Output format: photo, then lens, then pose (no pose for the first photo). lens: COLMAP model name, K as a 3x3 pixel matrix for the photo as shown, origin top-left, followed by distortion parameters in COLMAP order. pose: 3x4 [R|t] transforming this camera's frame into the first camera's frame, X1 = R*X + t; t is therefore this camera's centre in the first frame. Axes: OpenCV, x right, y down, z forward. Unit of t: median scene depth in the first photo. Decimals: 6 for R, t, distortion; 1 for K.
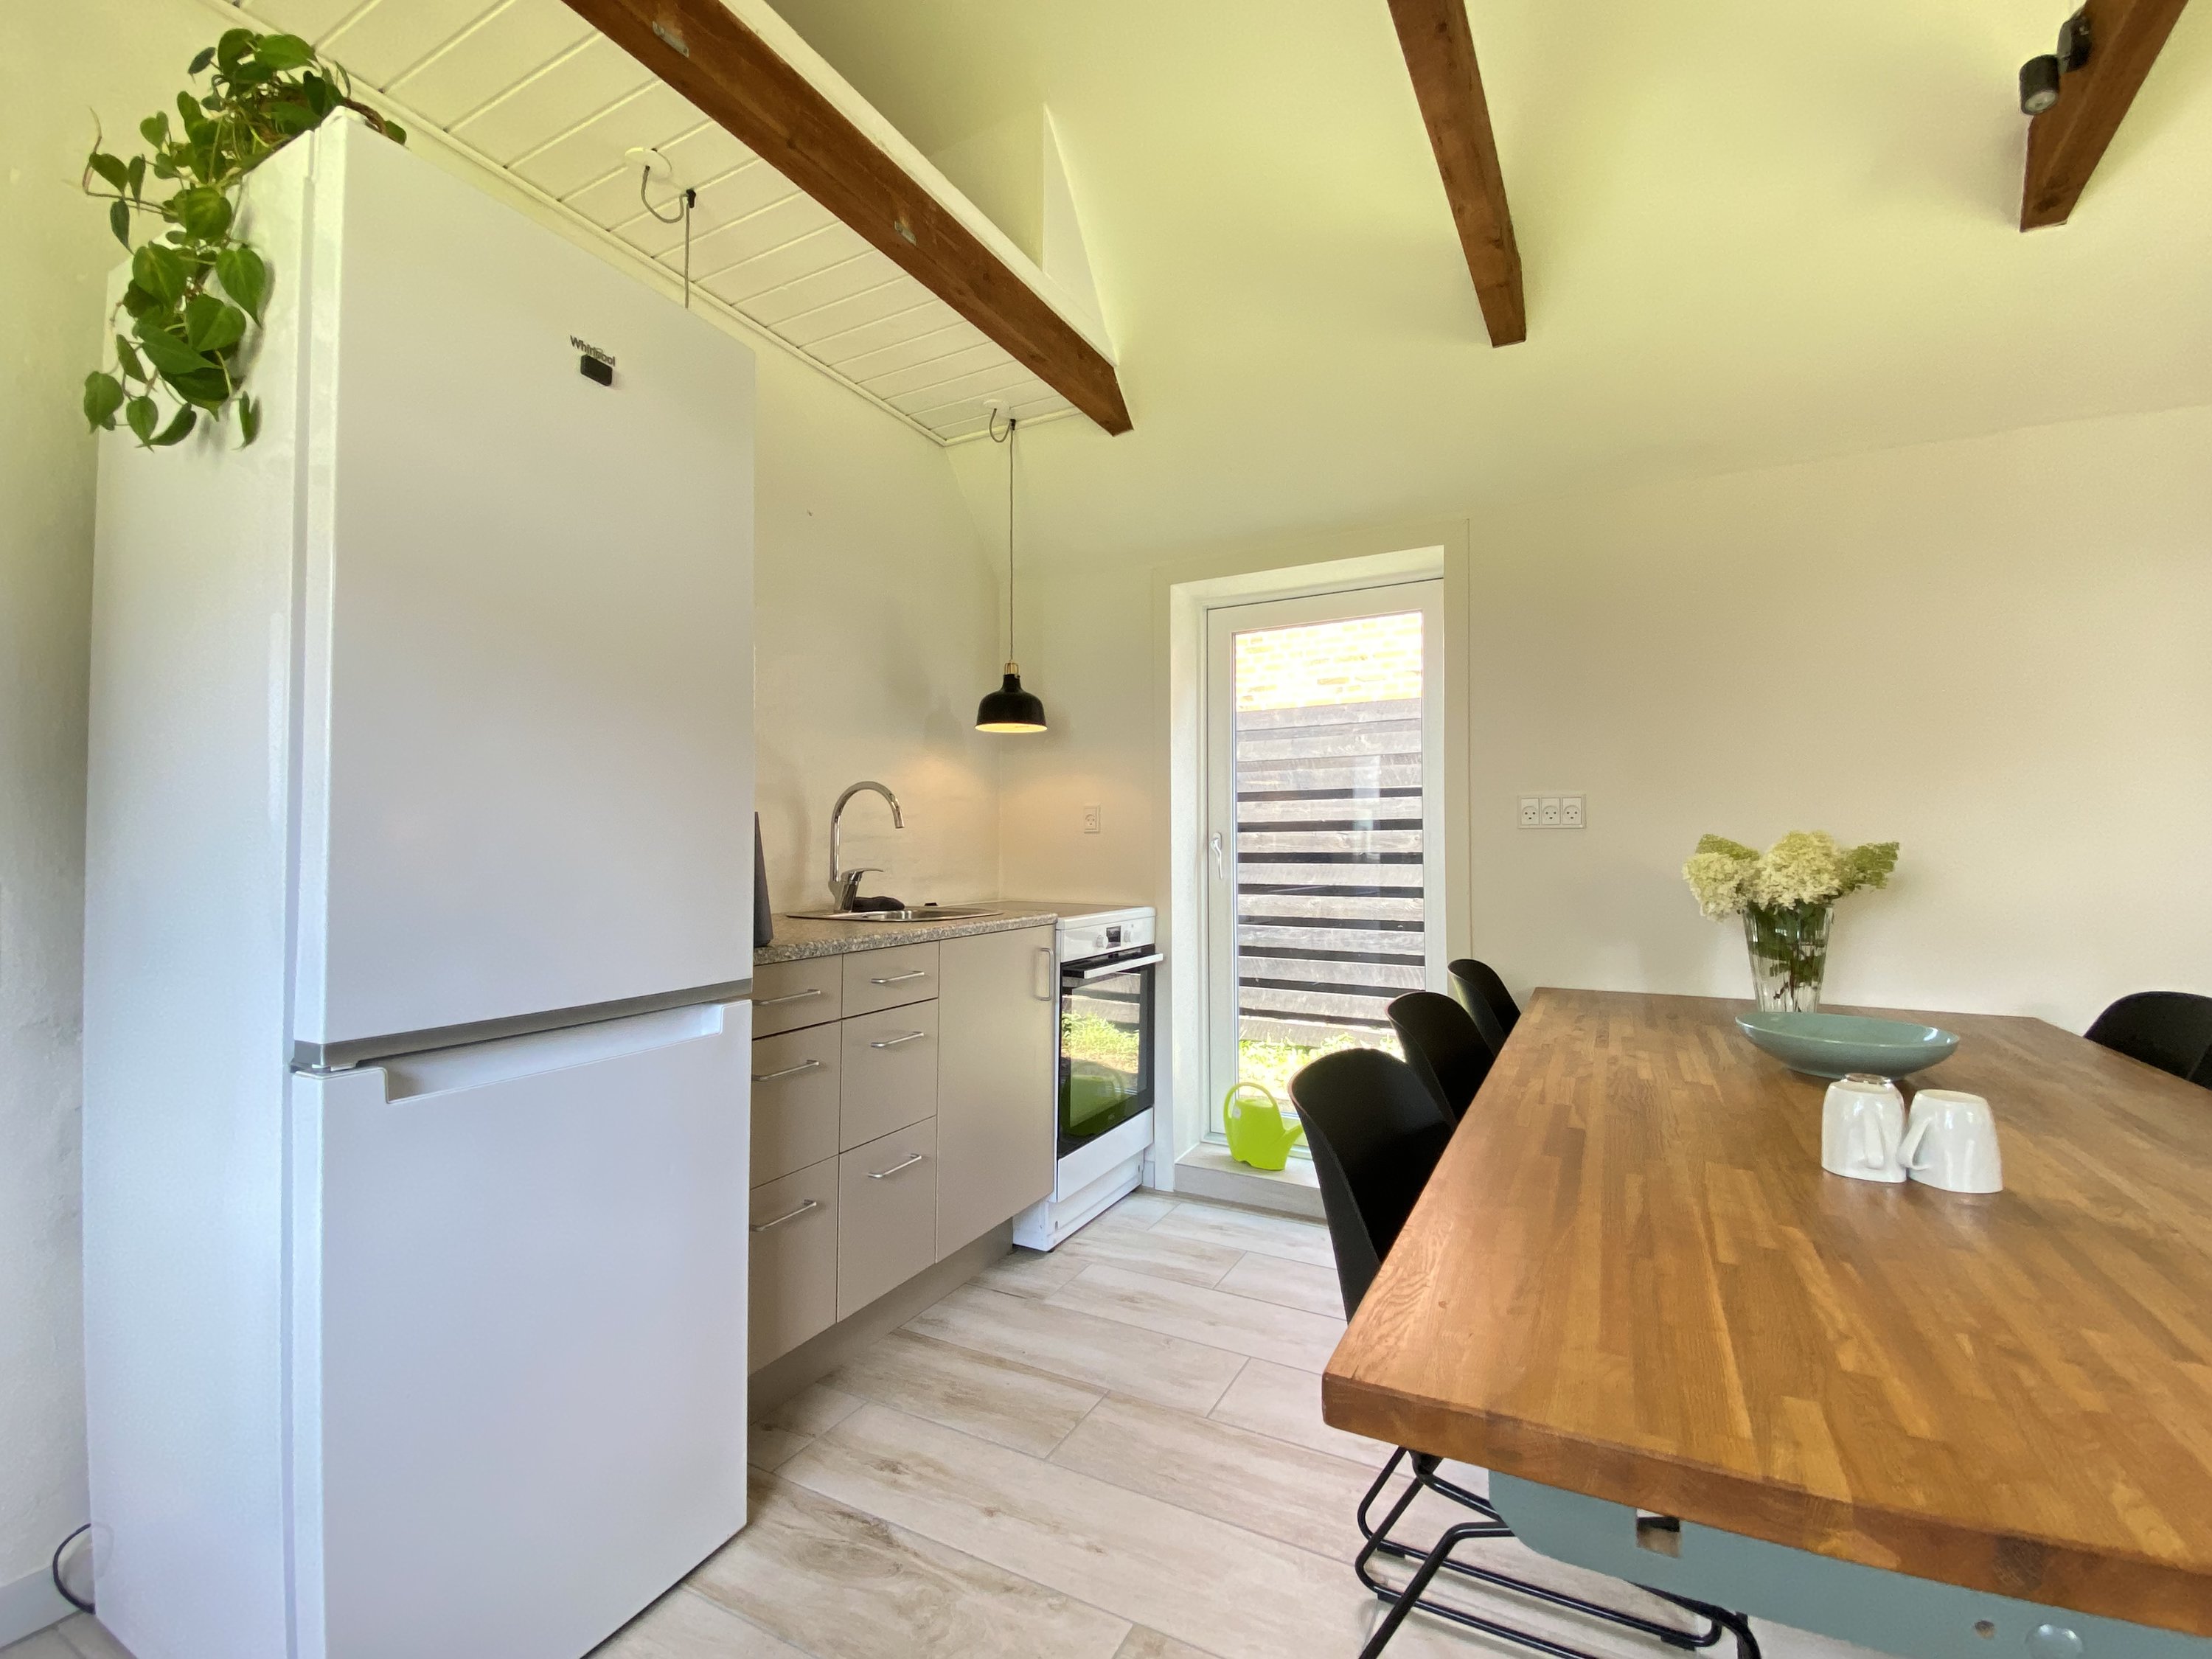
lens RADIAL K [[996.9, 0, 1147.0], [0, 996.9, 832.8], [0, 0, 1]] dist [-0.005199, -0.003922]
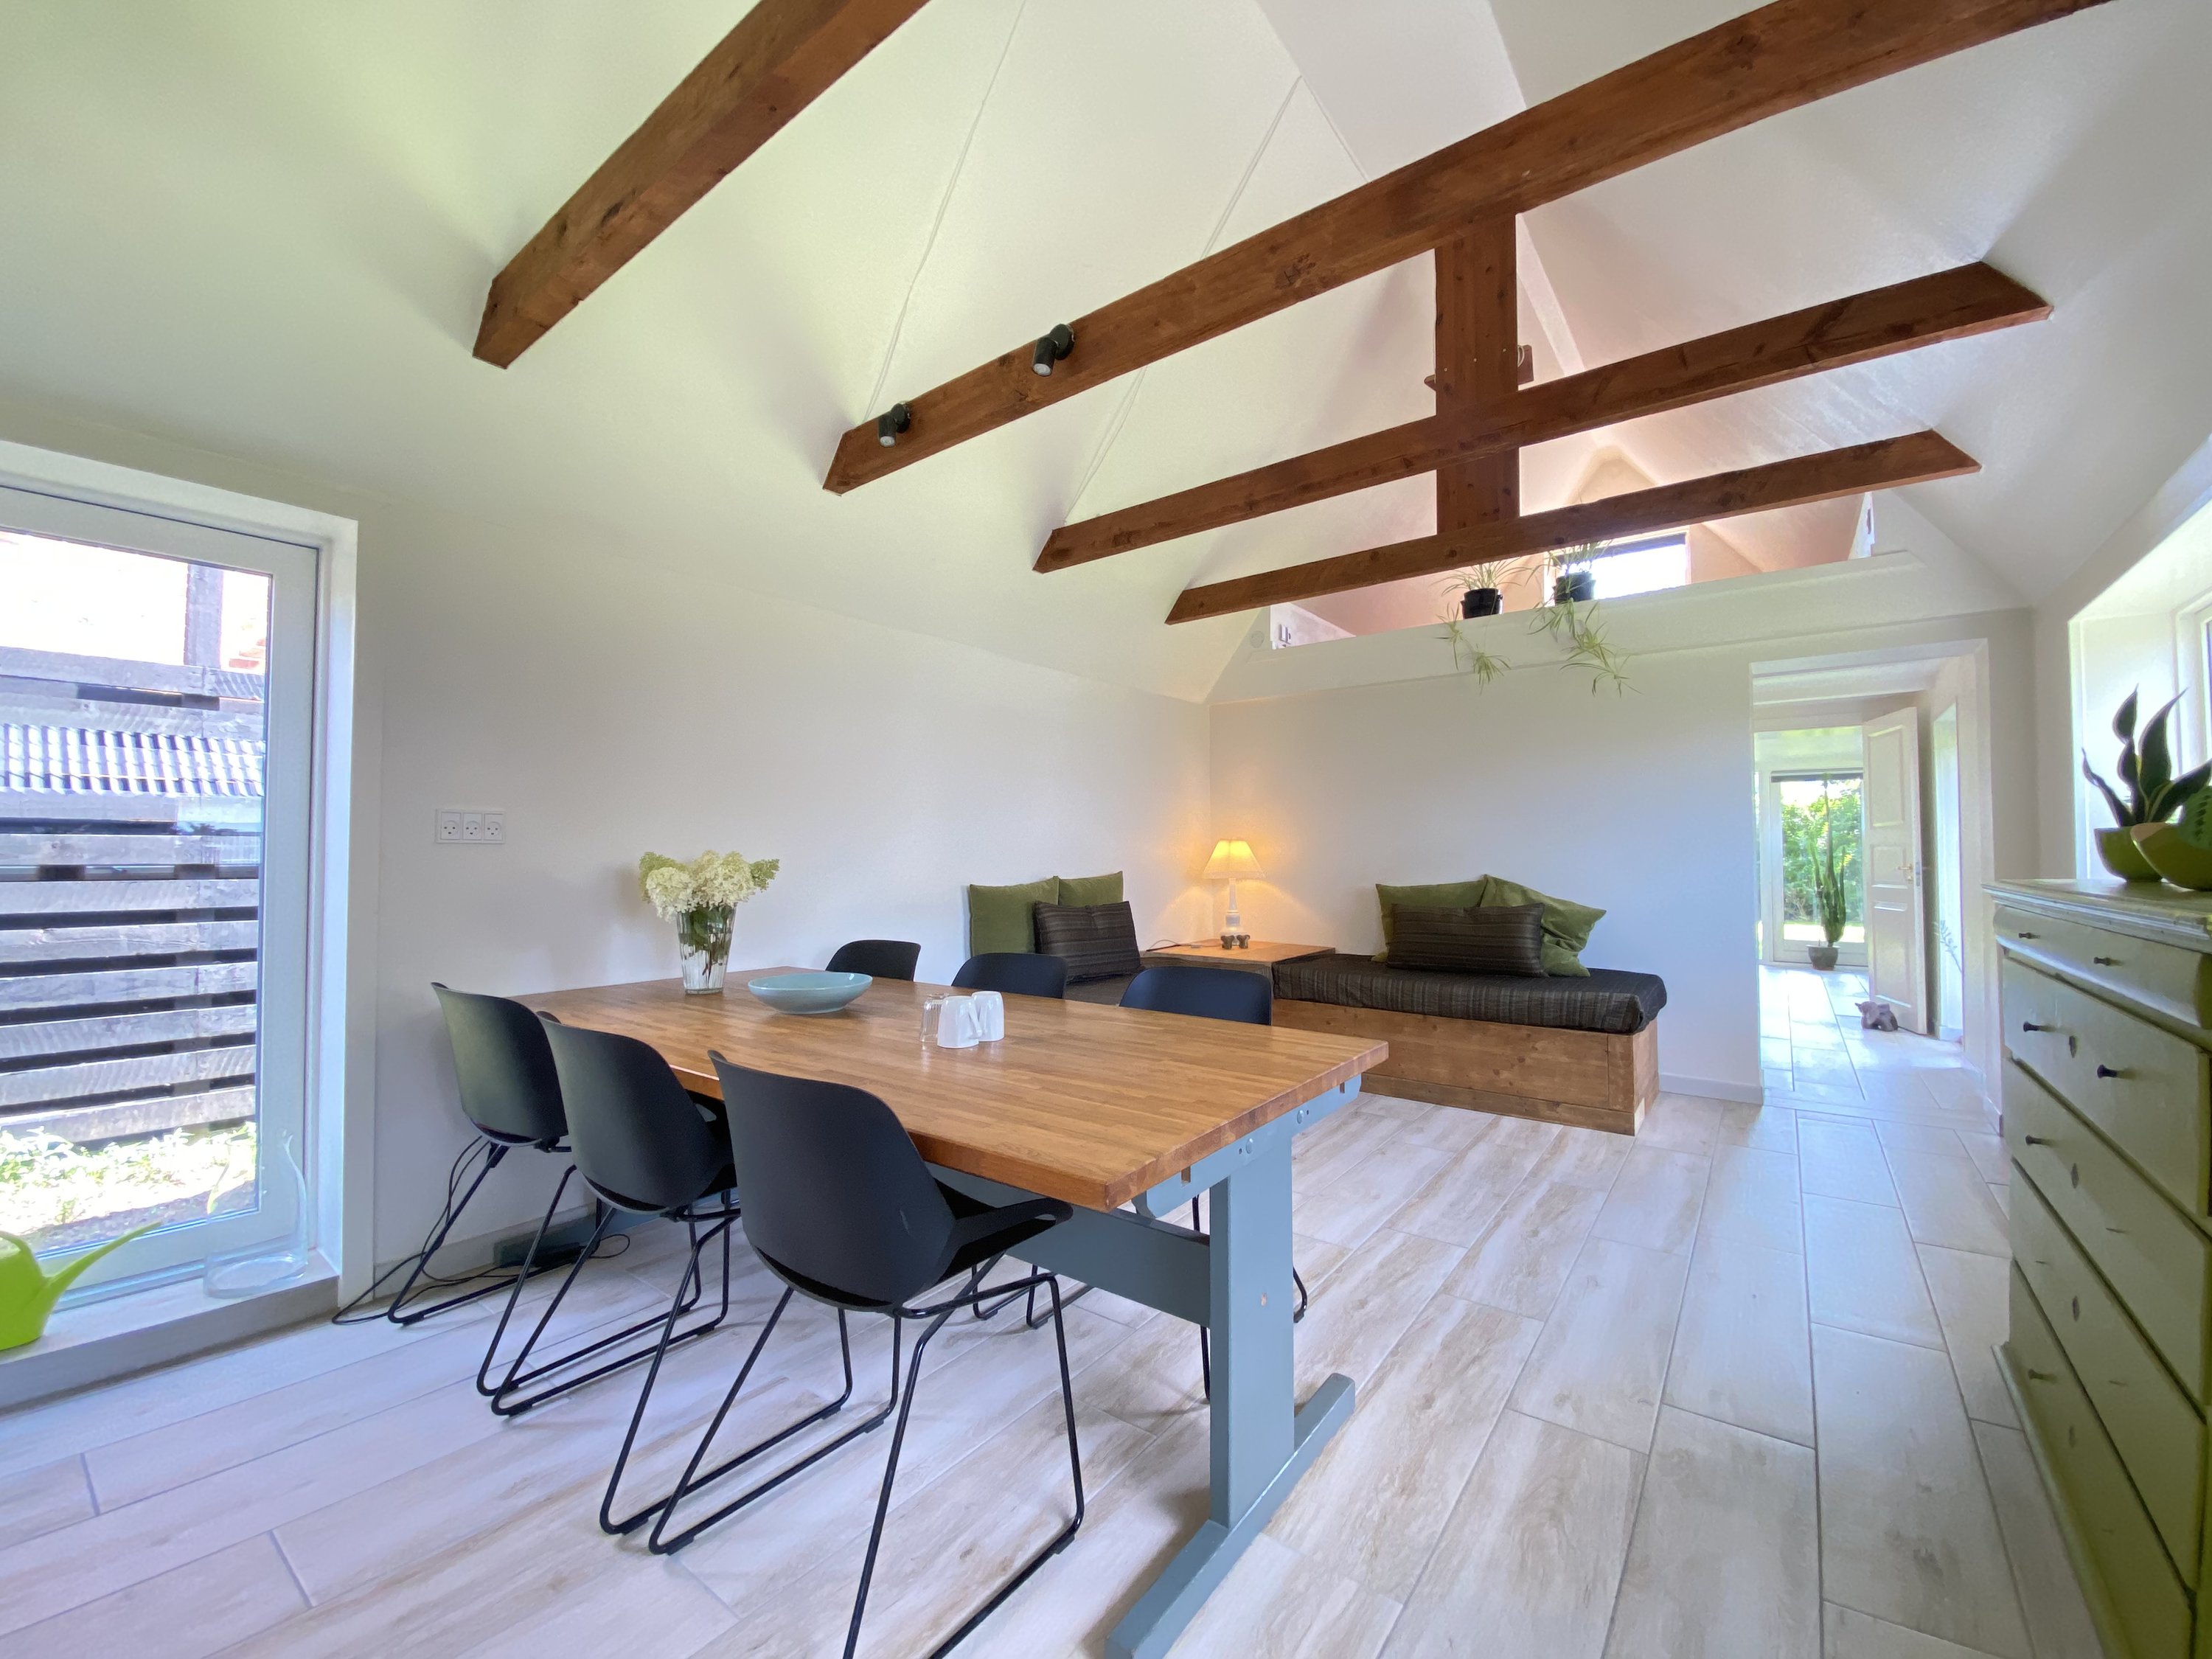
lens RADIAL K [[908.4, 0, 1080.6], [0, 908.4, 844.3], [0, 0, 1]] dist [-0.004902, -0.001751]
pose [[0.177845, 0.015912, 0.983930, -0.474965], [-0.017182, 0.999767, -0.013063, -0.002474], [-0.983908, -0.014583, 0.178077, 0.271847]]
